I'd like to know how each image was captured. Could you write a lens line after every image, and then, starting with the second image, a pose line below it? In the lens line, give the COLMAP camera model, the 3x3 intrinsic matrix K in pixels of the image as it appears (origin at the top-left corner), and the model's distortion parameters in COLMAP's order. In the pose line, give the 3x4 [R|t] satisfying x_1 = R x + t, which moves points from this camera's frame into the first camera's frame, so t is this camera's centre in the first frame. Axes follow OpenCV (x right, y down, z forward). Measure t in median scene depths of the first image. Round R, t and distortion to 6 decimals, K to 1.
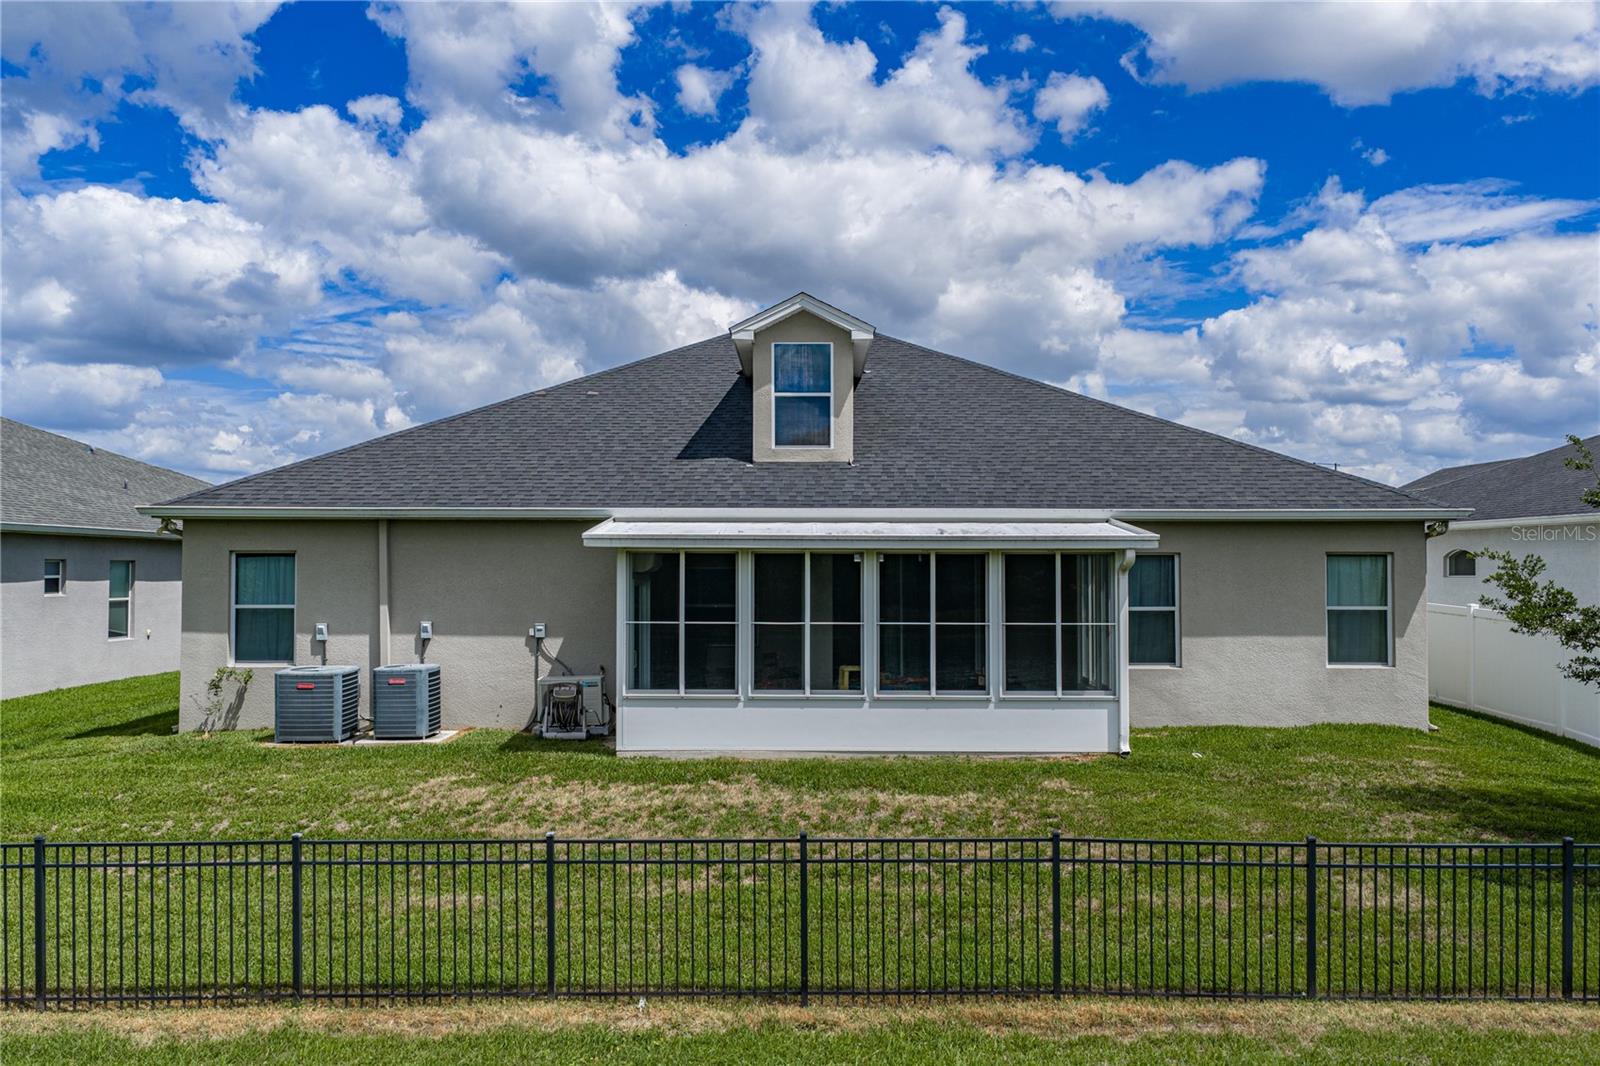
lens RADIAL K [[1355.3, 0, 785.3], [0, 1355.3, 540.3], [0, 0, 1]] dist [0.041002, -0.026290]
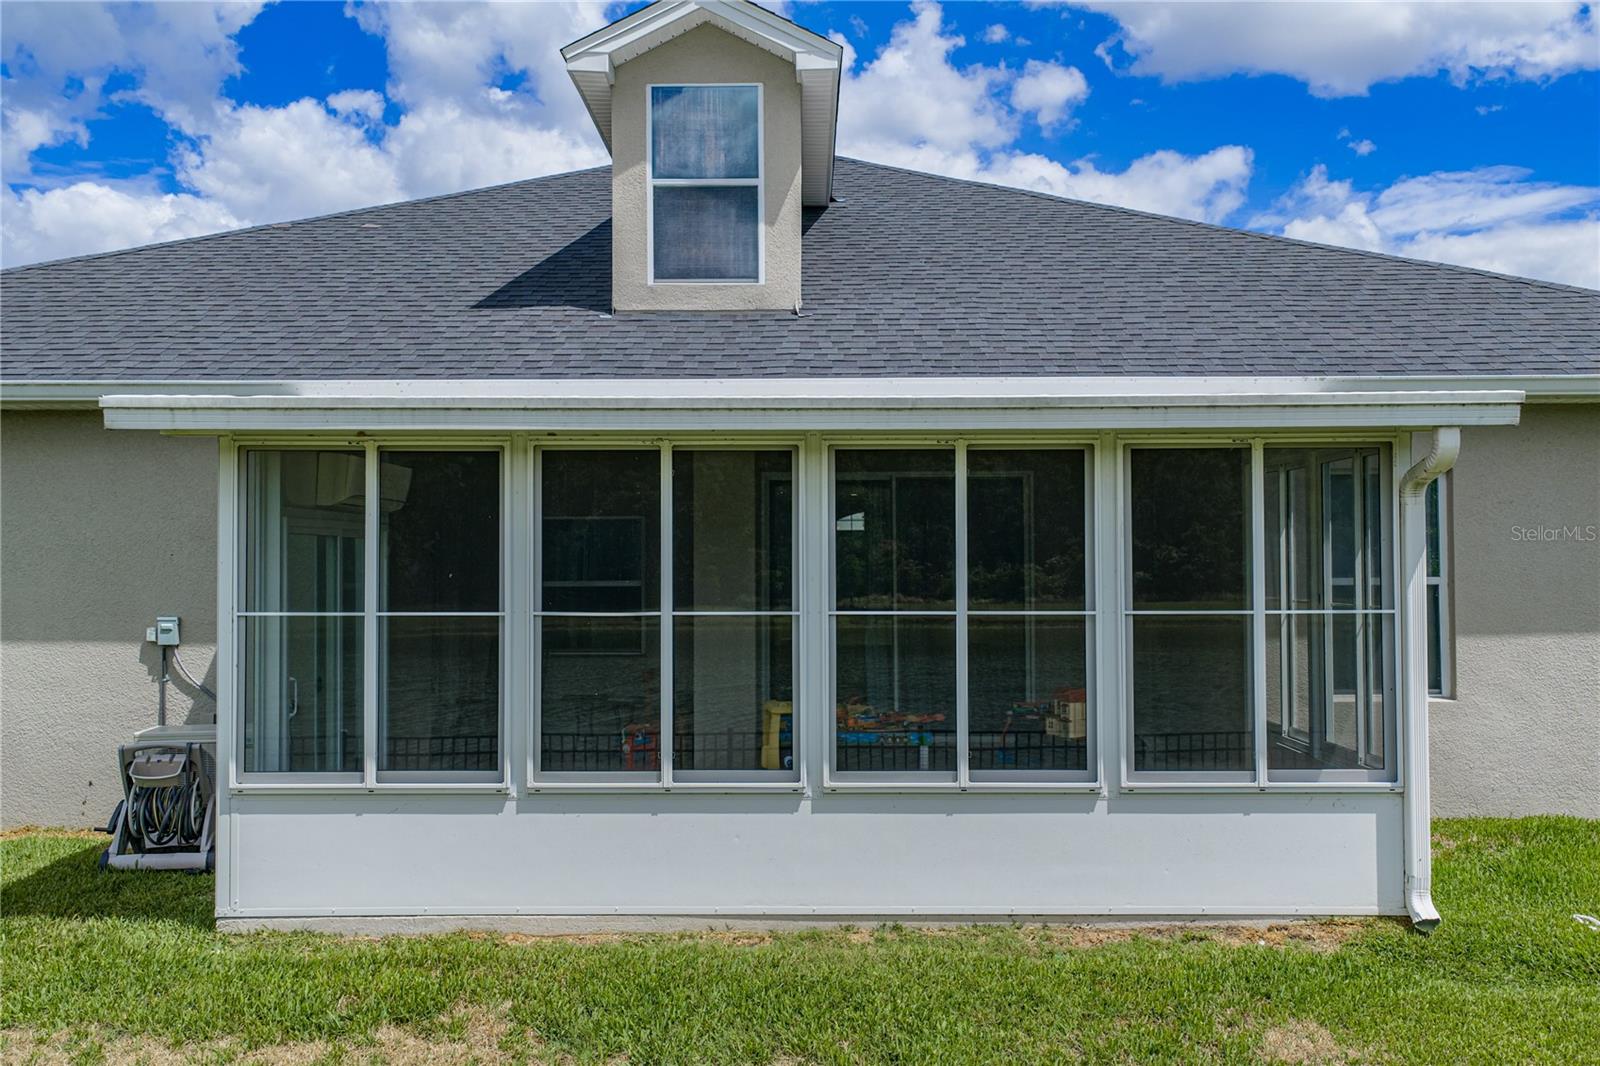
lens RADIAL K [[1355.3, 0, 777.6], [0, 1355.3, 502.3], [0, 0, 1]] dist [0.041002, -0.026290]
pose [[0.999890, -0.006113, -0.013491, 0.050253], [0.005800, 0.999717, -0.023086, 0.031822], [0.013628, 0.023005, 0.999642, 0.500151]]
